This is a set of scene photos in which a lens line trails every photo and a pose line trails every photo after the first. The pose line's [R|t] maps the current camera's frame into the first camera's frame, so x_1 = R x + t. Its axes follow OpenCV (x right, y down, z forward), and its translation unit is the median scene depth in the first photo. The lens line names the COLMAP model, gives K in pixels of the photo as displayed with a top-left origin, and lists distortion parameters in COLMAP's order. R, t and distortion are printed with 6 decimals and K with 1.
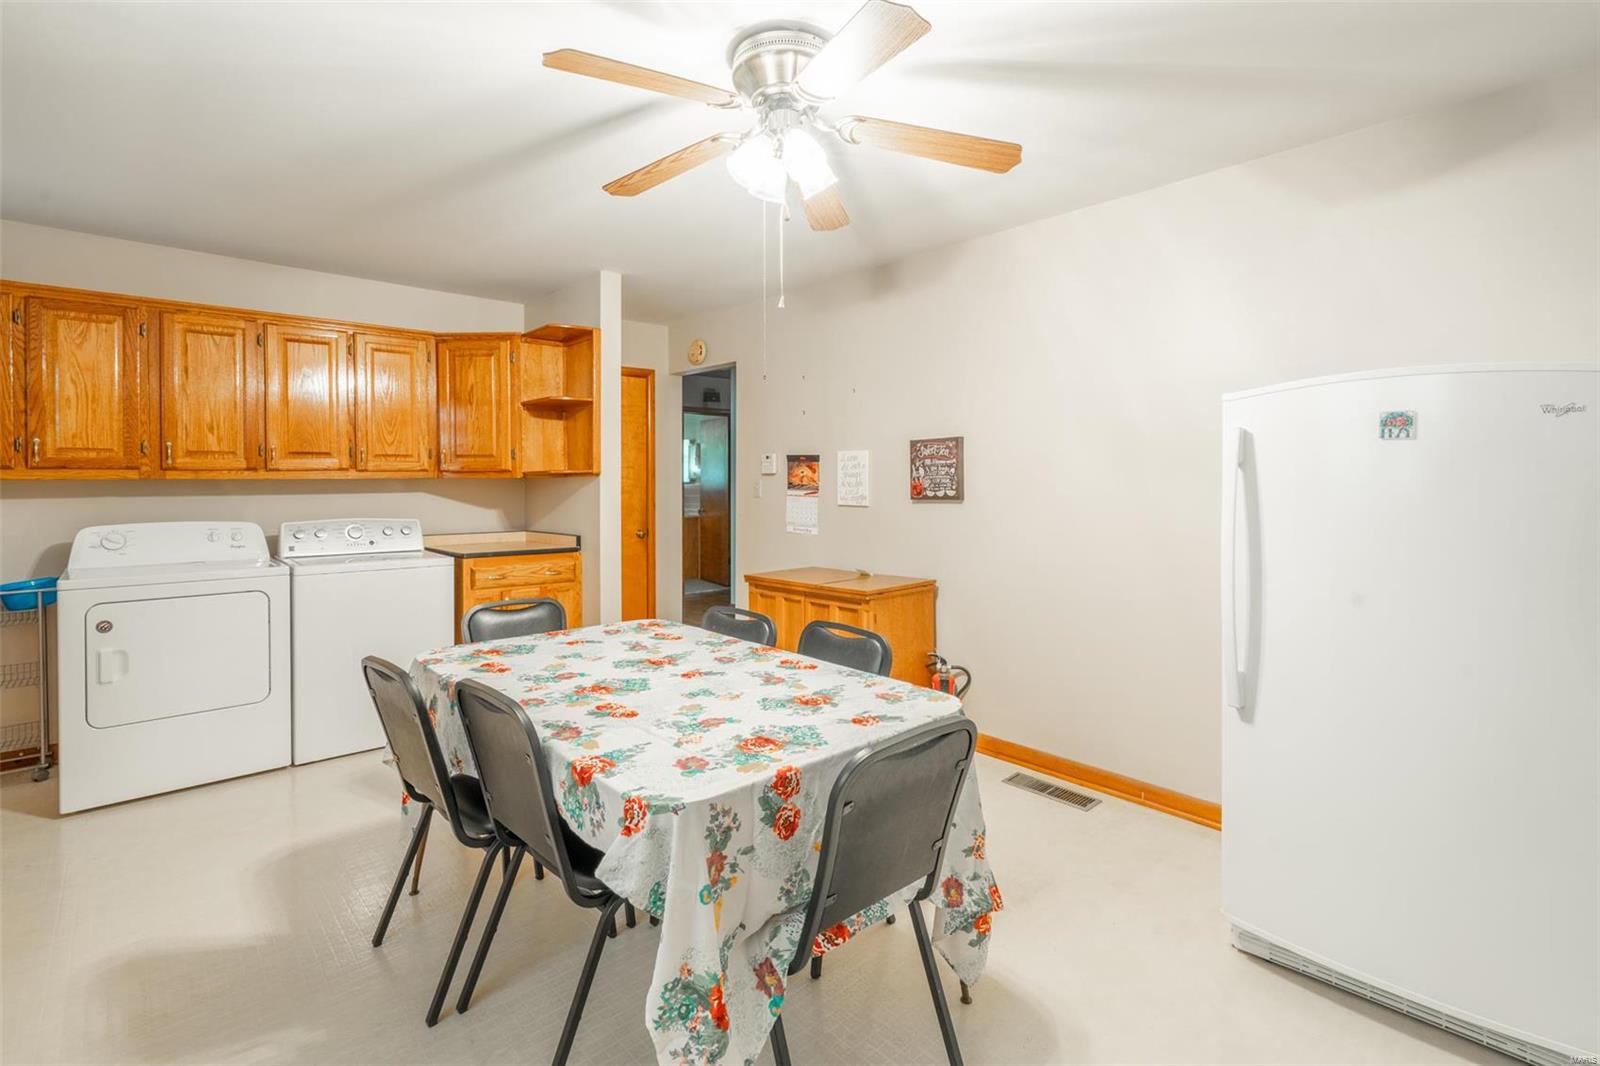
lens RADIAL K [[733.4, 0, 794.8], [0, 733.4, 492.2], [0, 0, 1]] dist [-0.002371, 0.001695]
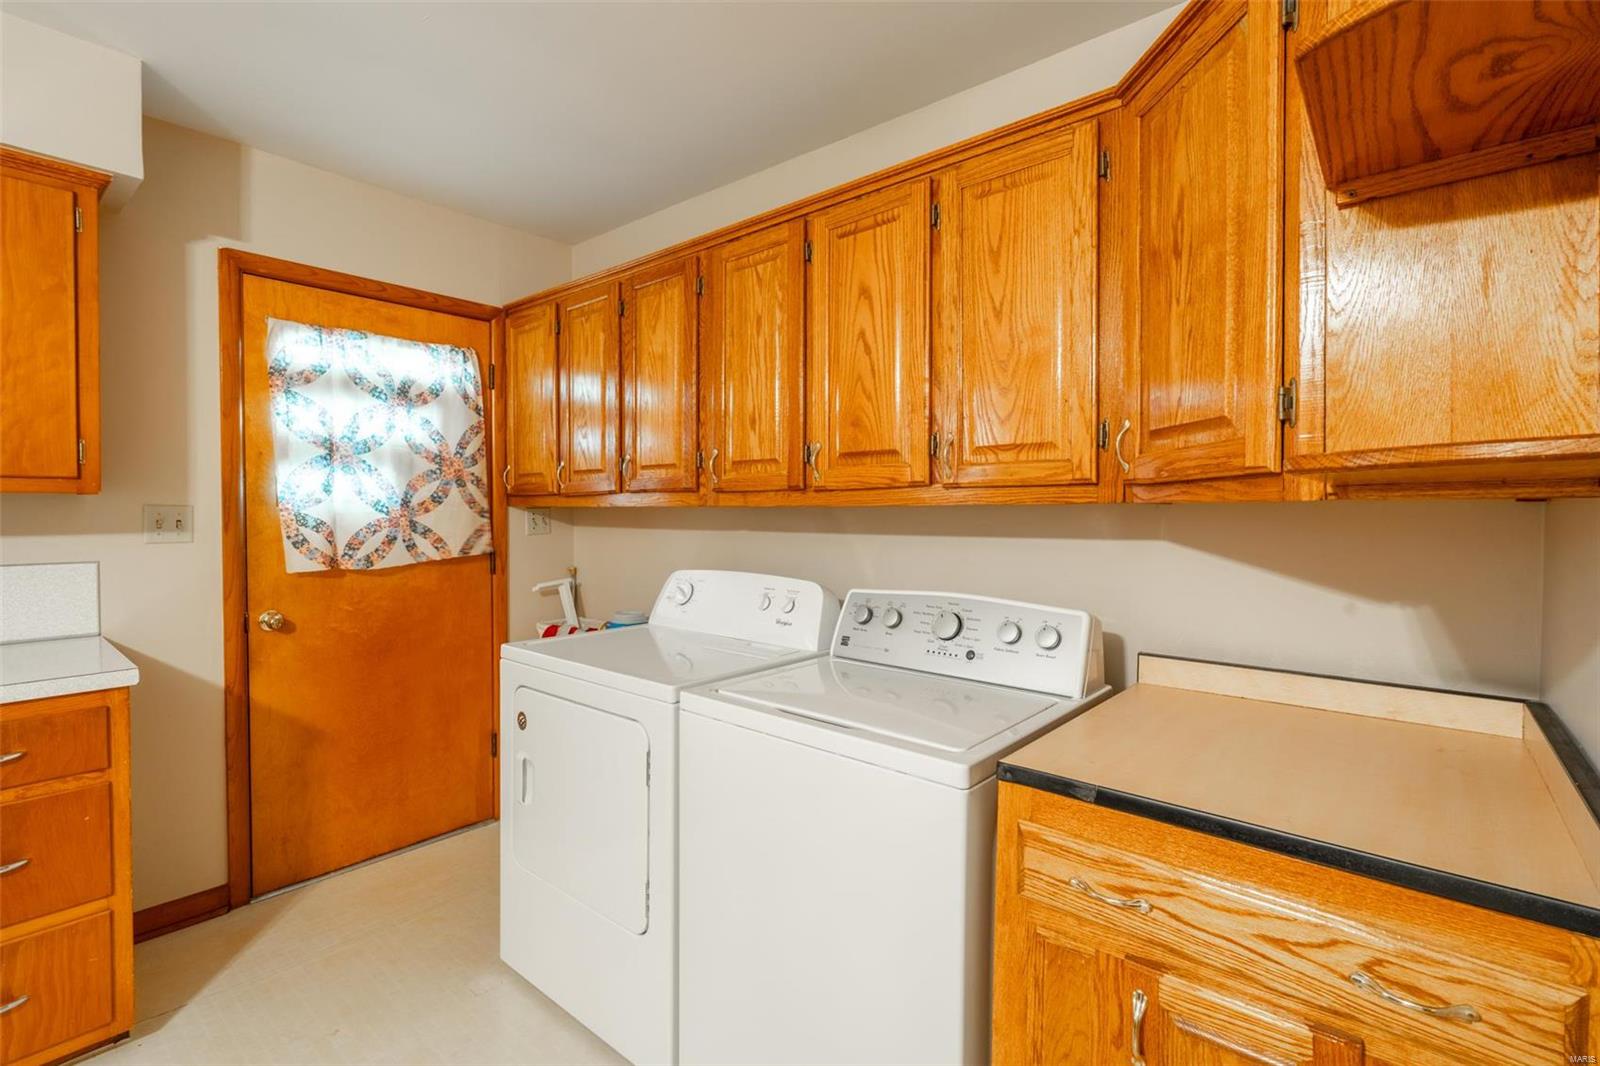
lens RADIAL K [[733.4, 0, 803.6], [0, 733.4, 521.0], [0, 0, 1]] dist [-0.002371, 0.001695]
pose [[0.126096, 0.018577, -0.991844, -0.187742], [-0.018280, 0.999698, 0.016400, -0.016111], [0.991850, 0.016063, 0.126397, 0.950103]]
